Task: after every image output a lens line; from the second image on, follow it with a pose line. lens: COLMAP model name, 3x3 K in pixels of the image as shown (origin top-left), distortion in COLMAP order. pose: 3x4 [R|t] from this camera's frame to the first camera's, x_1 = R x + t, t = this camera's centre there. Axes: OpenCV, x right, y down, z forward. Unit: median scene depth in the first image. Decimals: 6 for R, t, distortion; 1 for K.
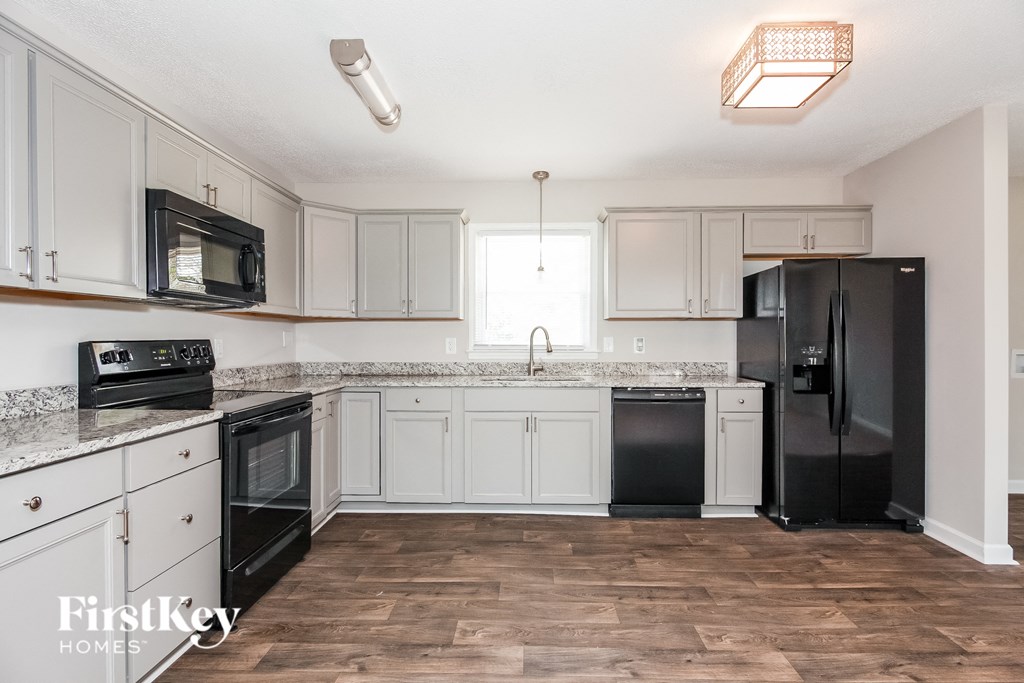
lens RADIAL K [[498.0, 0, 514.5], [0, 498.0, 346.1], [0, 0, 1]] dist [-0.004183, -0.000141]
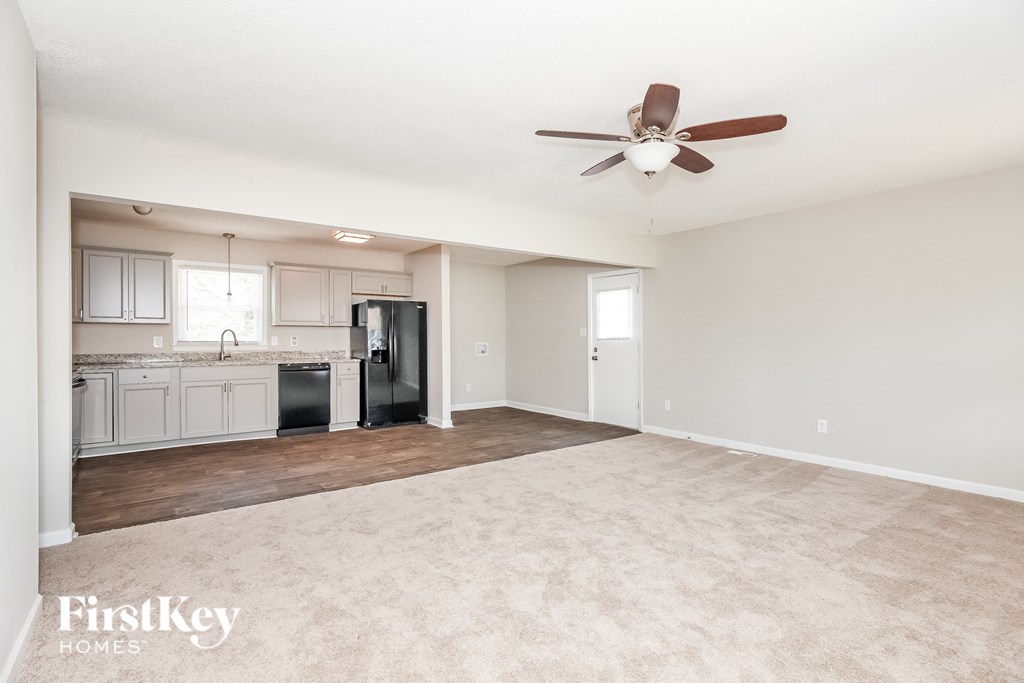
lens RADIAL K [[493.7, 0, 506.4], [0, 493.7, 338.4], [0, 0, 1]] dist [-0.002387, -0.000203]
pose [[0.791367, 0.000008, 0.611341, -0.244732], [0.008192, 0.999910, -0.010616, 0.015450], [-0.611286, 0.013409, 0.791296, -0.923714]]
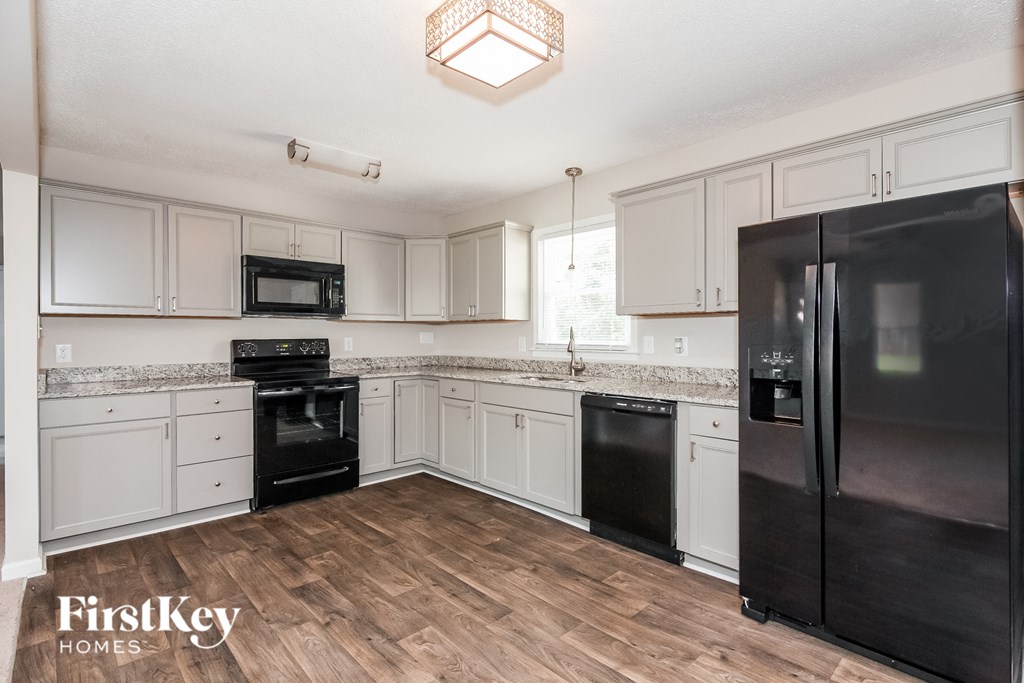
lens RADIAL K [[493.7, 0, 506.4], [0, 493.7, 338.4], [0, 0, 1]] dist [-0.002387, -0.000203]
pose [[0.707692, 0.003868, -0.706510, 0.742418], [-0.008755, 0.999956, -0.003295, -0.011246], [0.706466, 0.008517, 0.707695, 0.250805]]
